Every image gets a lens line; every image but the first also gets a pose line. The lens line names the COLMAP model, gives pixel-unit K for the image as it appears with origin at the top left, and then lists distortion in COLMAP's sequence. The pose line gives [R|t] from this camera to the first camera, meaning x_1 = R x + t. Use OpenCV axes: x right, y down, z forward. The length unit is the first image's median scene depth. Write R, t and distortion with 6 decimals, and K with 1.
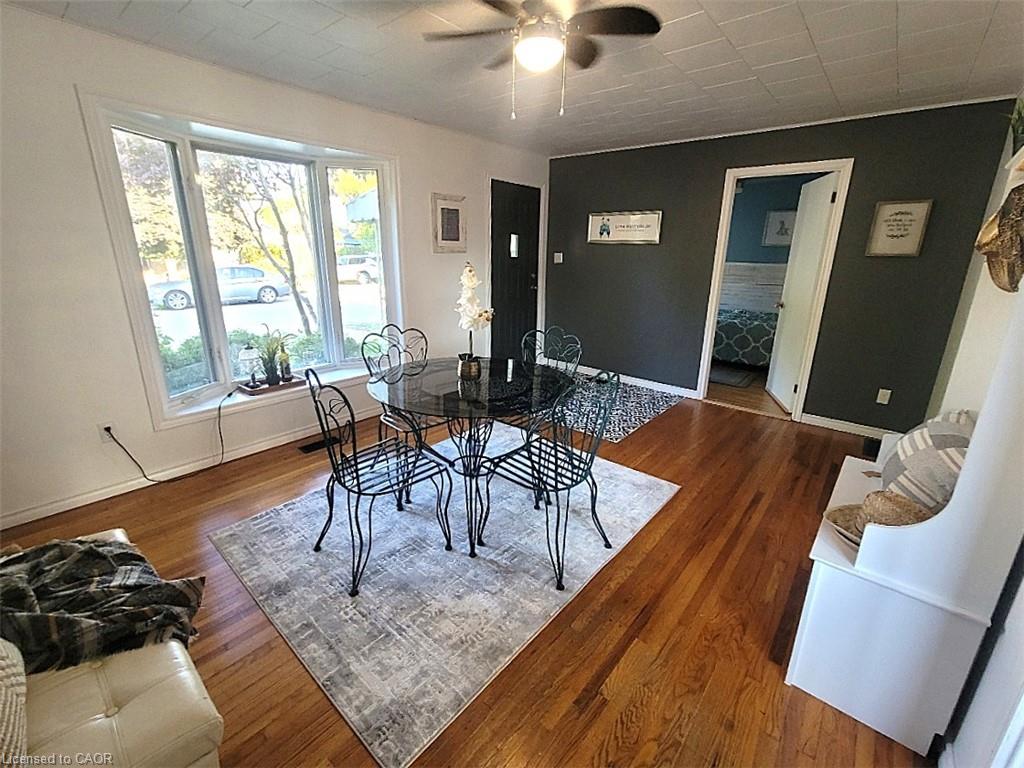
lens RADIAL K [[428.0, 0, 522.6], [0, 428.0, 386.7], [0, 0, 1]] dist [-0.007435, 0.002193]
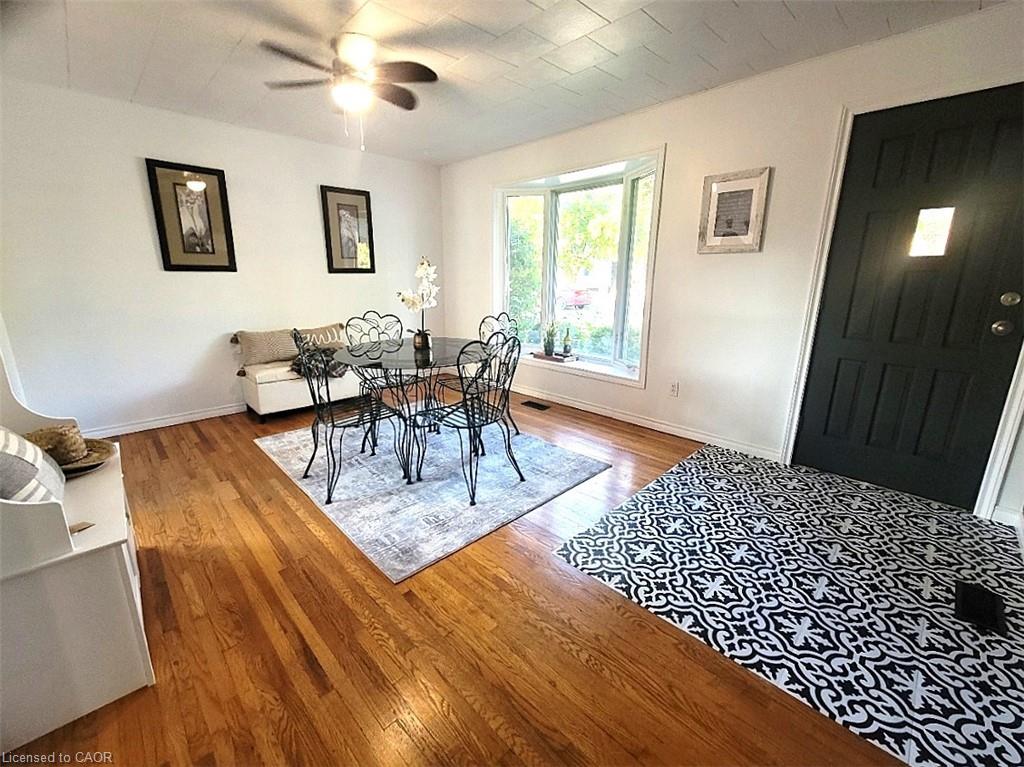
lens RADIAL K [[422.0, 0, 513.6], [0, 422.0, 398.9], [0, 0, 1]] dist [-0.007624, 0.001821]
pose [[-0.091492, 0.264701, -0.959981, 1.035018], [-0.303742, 0.910666, 0.280052, -0.299570], [0.948351, 0.317209, -0.002918, 1.239142]]
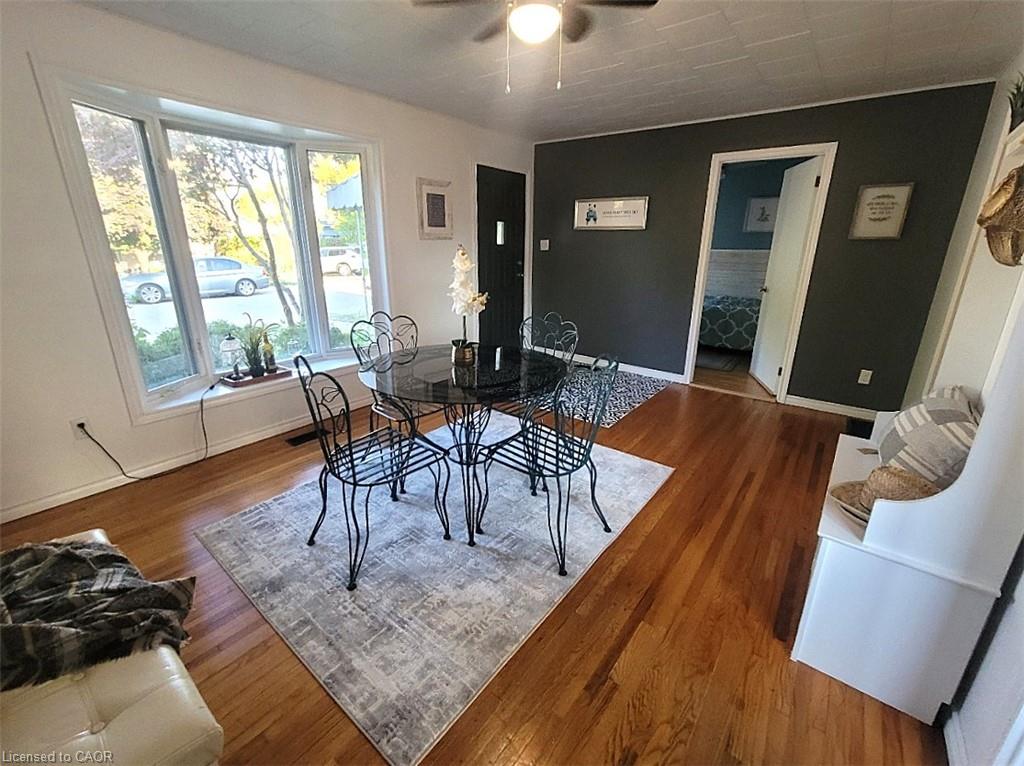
lens RADIAL K [[422.0, 0, 523.6], [0, 422.0, 385.4], [0, 0, 1]] dist [-0.007624, 0.001821]
pose [[0.998999, -0.019115, 0.040453, -0.025789], [0.018257, 0.999603, 0.021466, 0.008785], [-0.040847, -0.020706, 0.998951, 0.027456]]
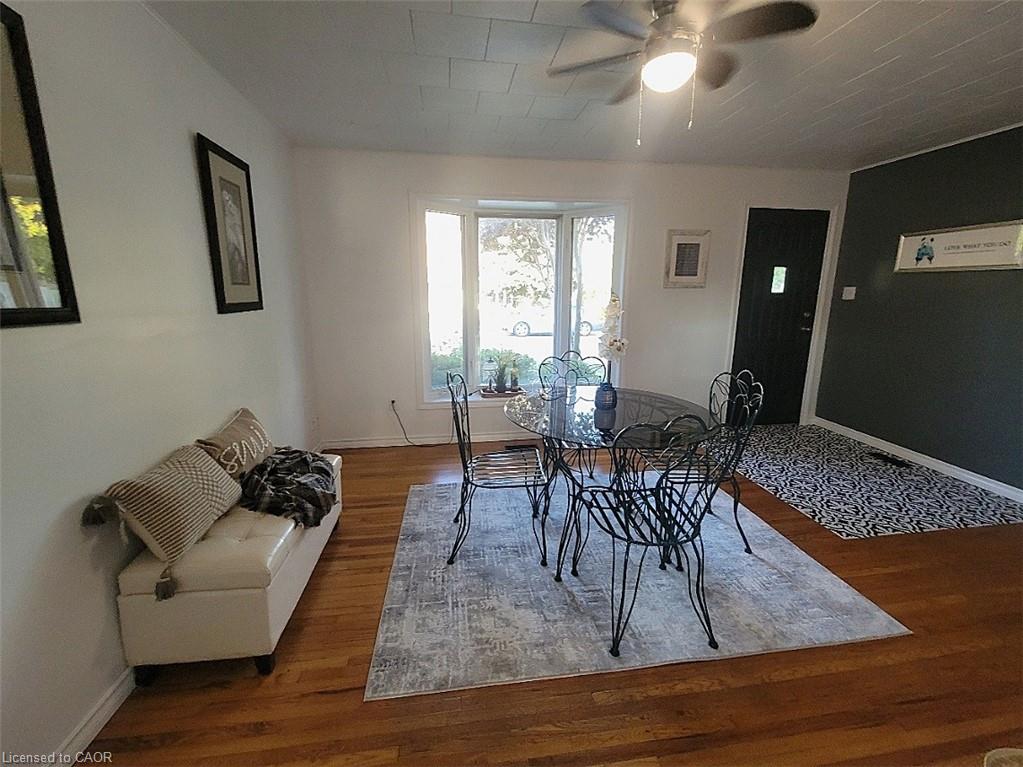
lens RADIAL K [[421.5, 0, 521.7], [0, 421.5, 387.6], [0, 0, 1]] dist [-0.007624, 0.001821]
pose [[0.754921, 0.129387, -0.642926, 0.329990], [-0.185137, 0.982516, -0.019658, -0.007876], [0.629141, 0.133869, 0.765676, 0.115391]]
